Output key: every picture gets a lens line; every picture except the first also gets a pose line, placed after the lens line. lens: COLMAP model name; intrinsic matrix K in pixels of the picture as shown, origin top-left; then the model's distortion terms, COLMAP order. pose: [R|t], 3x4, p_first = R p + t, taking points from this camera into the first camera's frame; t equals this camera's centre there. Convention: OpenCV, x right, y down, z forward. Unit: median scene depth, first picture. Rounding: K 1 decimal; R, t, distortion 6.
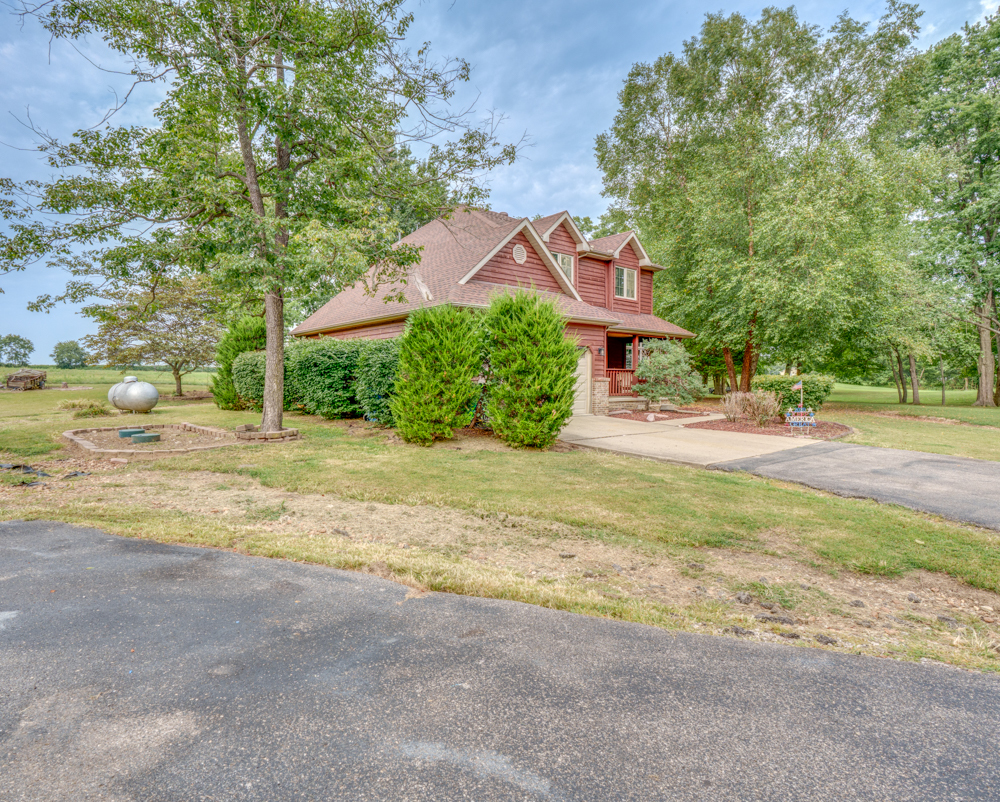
lens RADIAL K [[544.8, 0, 442.8], [0, 544.8, 411.7], [0, 0, 1]] dist [-0.000141, -0.000181]
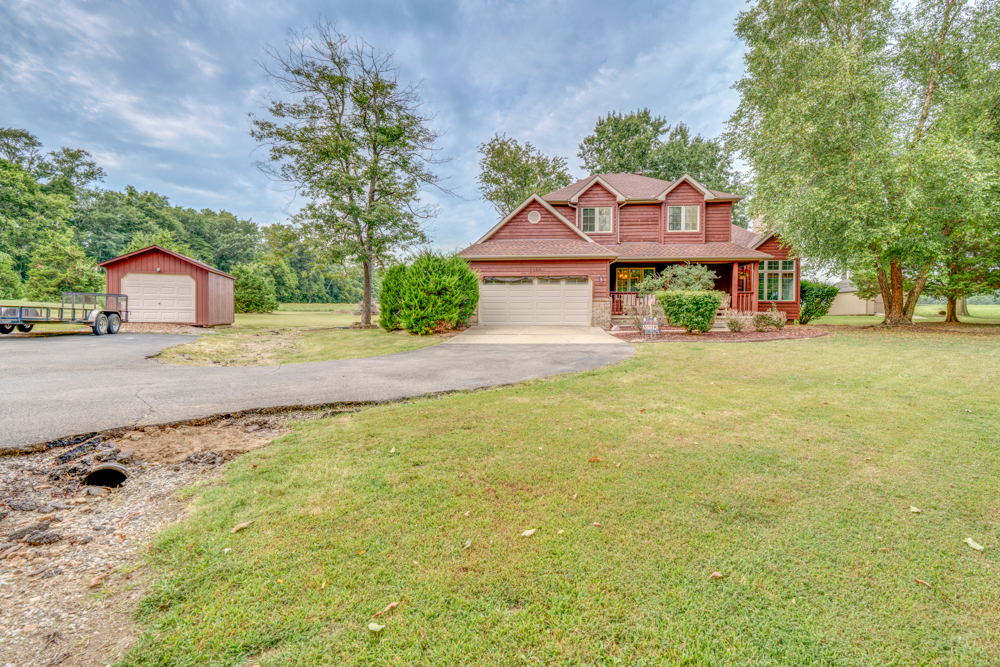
lens RADIAL K [[456.5, 0, 502.2], [0, 456.5, 325.6], [0, 0, 1]] dist [-0.002602, -0.000074]
pose [[0.734835, 0.013980, -0.678102, 0.839983], [-0.036565, 0.999150, -0.019025, 0.031777], [0.677260, 0.038775, 0.734722, 0.028397]]
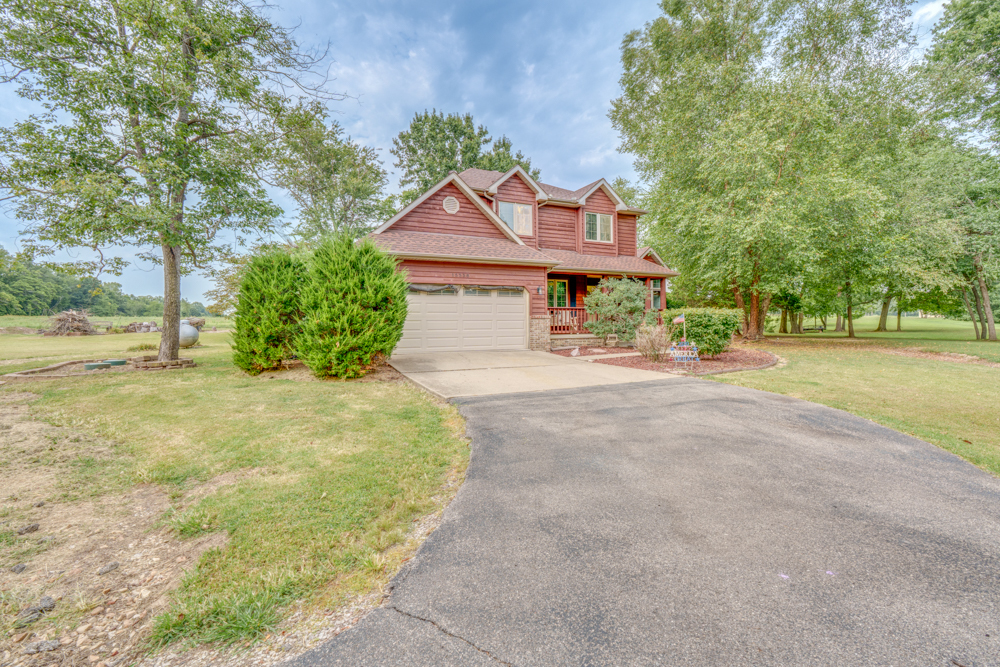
lens RADIAL K [[456.5, 0, 502.2], [0, 456.5, 325.6], [0, 0, 1]] dist [-0.002602, -0.000074]
pose [[0.978119, -0.011549, -0.207726, 0.390771], [-0.000211, 0.998402, -0.056504, 0.007526], [0.208047, 0.055311, 0.976554, 0.114796]]
